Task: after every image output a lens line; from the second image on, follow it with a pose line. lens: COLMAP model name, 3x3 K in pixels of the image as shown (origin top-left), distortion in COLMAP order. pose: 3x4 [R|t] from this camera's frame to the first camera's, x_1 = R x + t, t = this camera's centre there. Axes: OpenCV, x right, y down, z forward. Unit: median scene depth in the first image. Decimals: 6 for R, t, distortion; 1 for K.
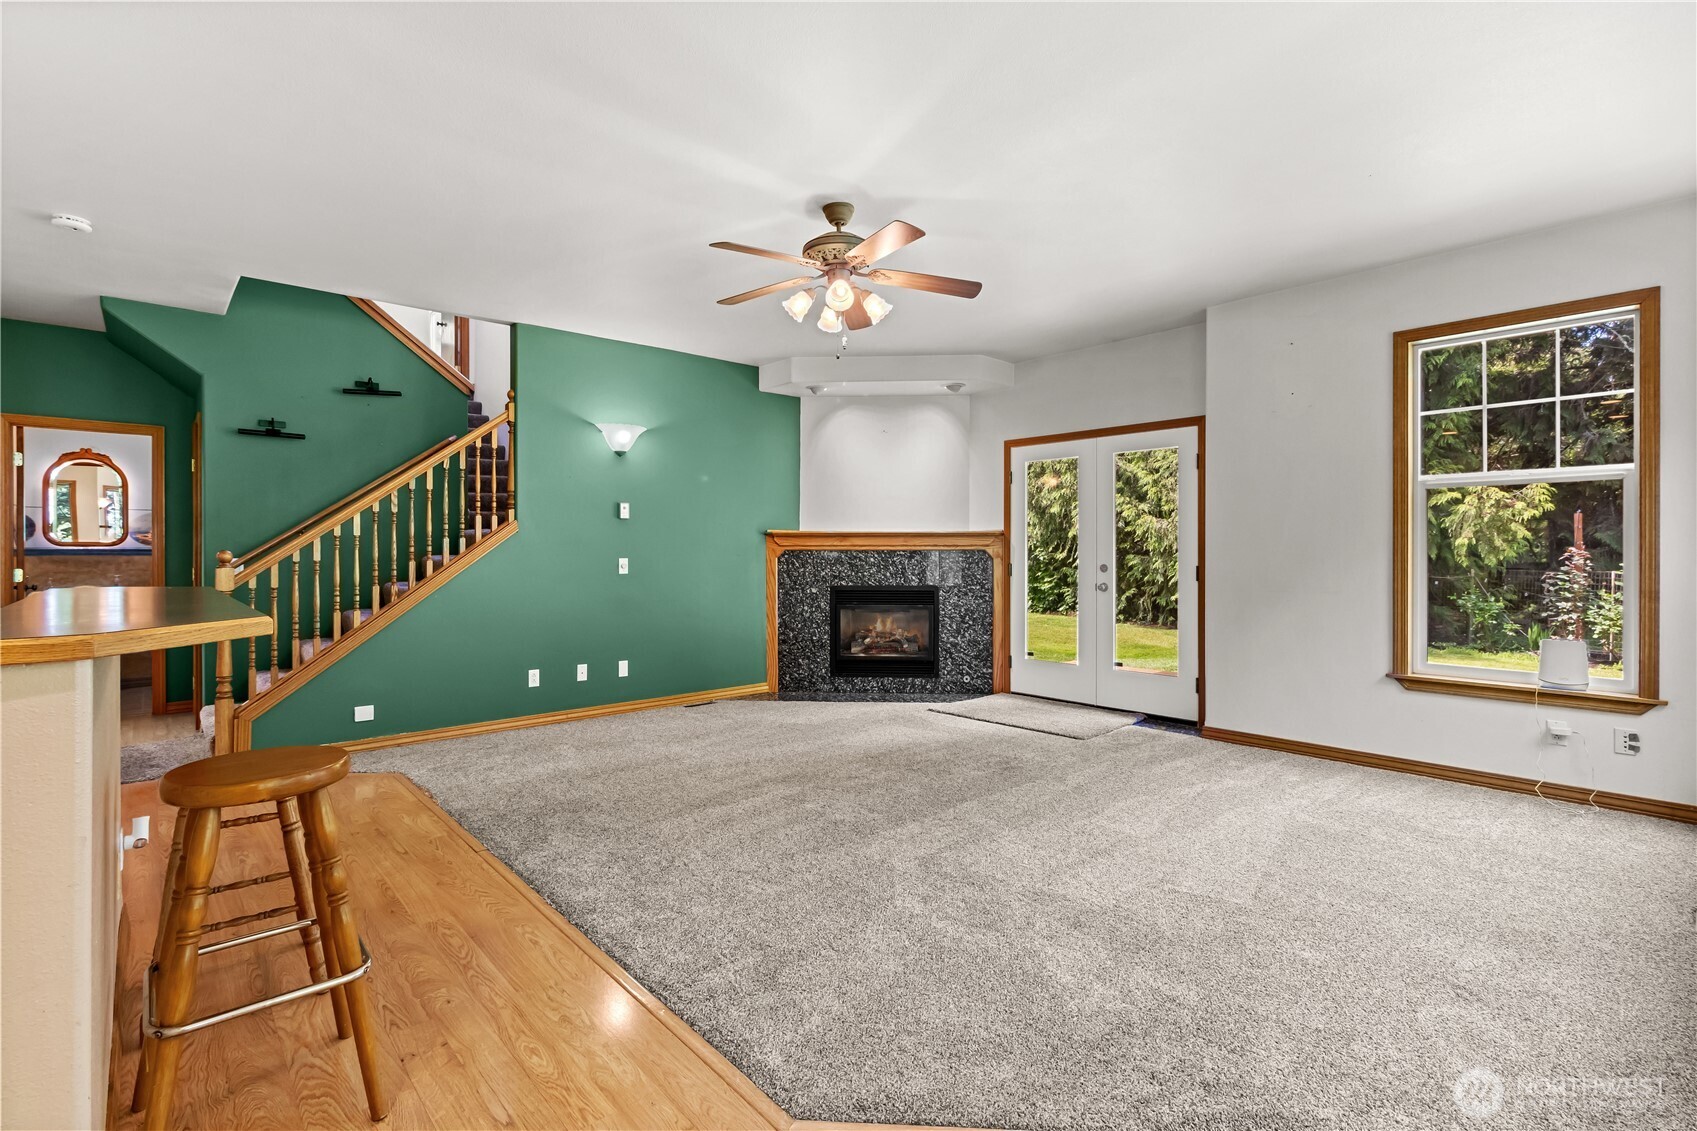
lens RADIAL K [[799.2, 0, 848.5], [0, 799.2, 565.5], [0, 0, 1]] dist [0.000822, 0.000224]
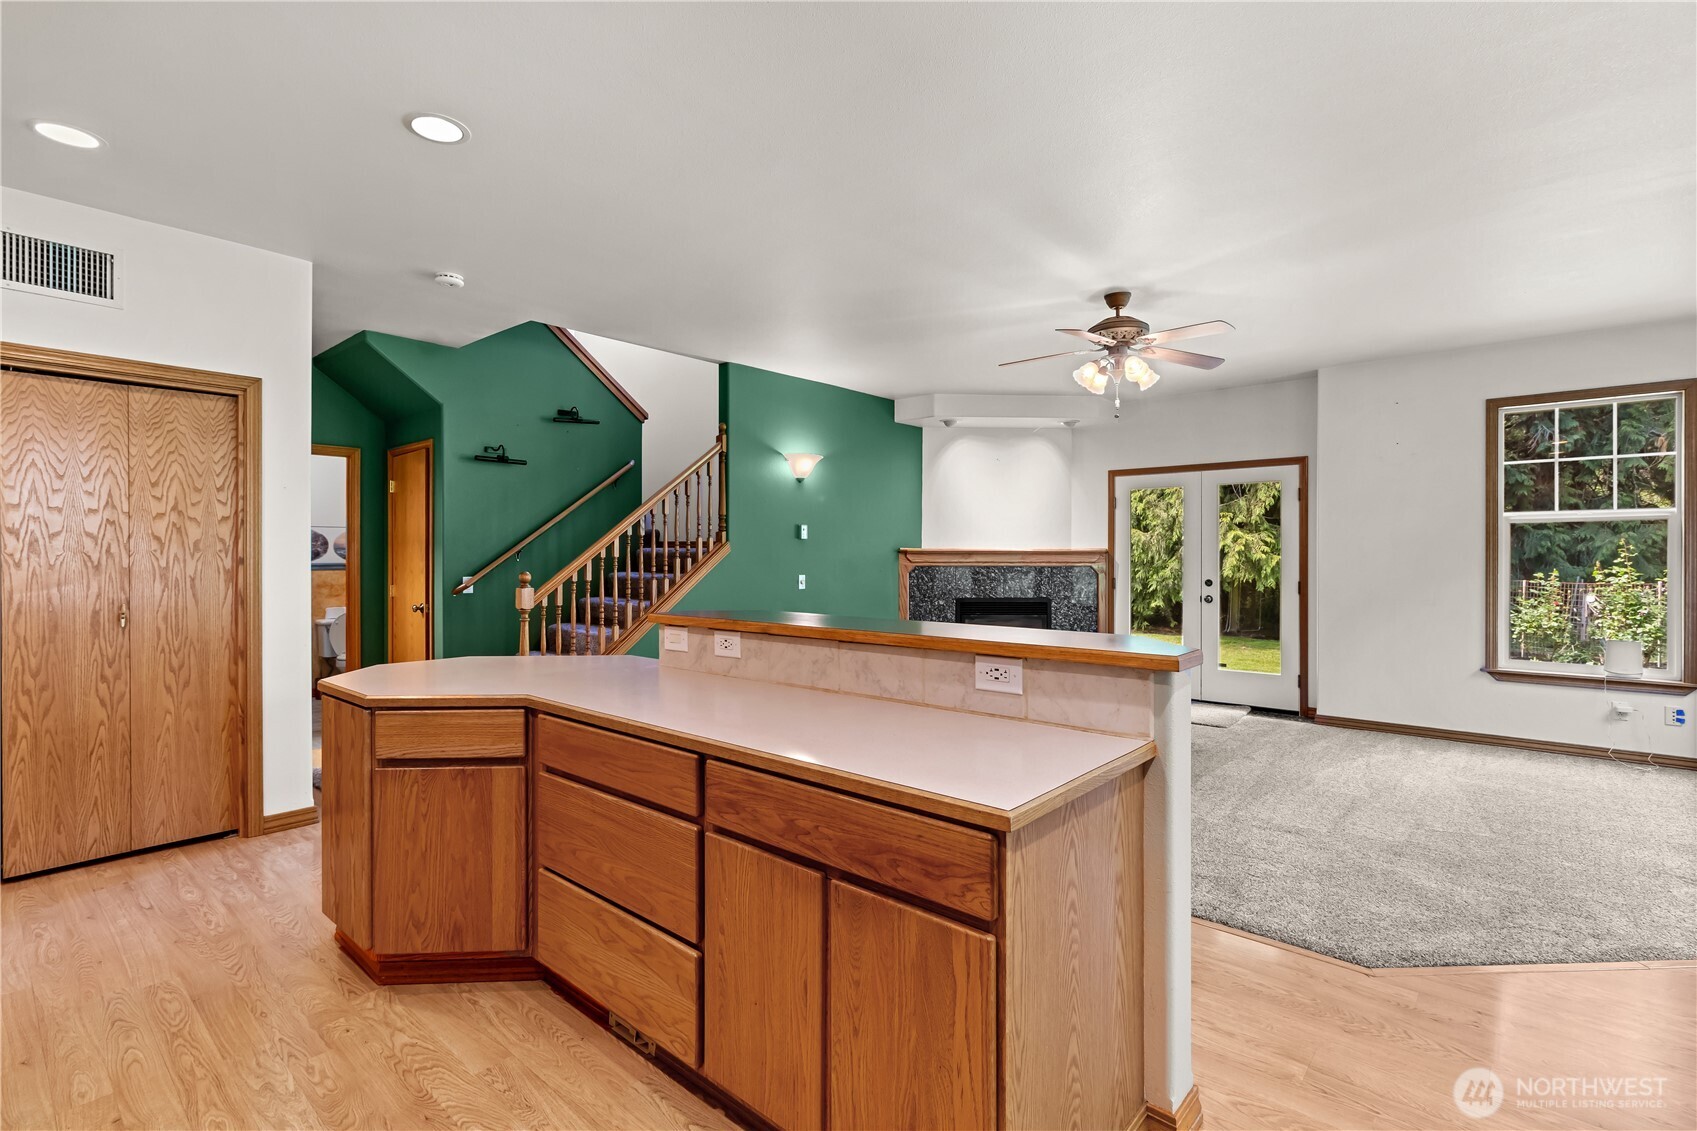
lens RADIAL K [[803.8, 0, 849.8], [0, 803.8, 569.6], [0, 0, 1]] dist [-0.000184, 0.000174]
pose [[0.993118, -0.000465, 0.117114, -0.376599], [0.000680, 0.999998, -0.001794, -0.015808], [-0.117113, 0.001861, 0.993117, -0.118770]]
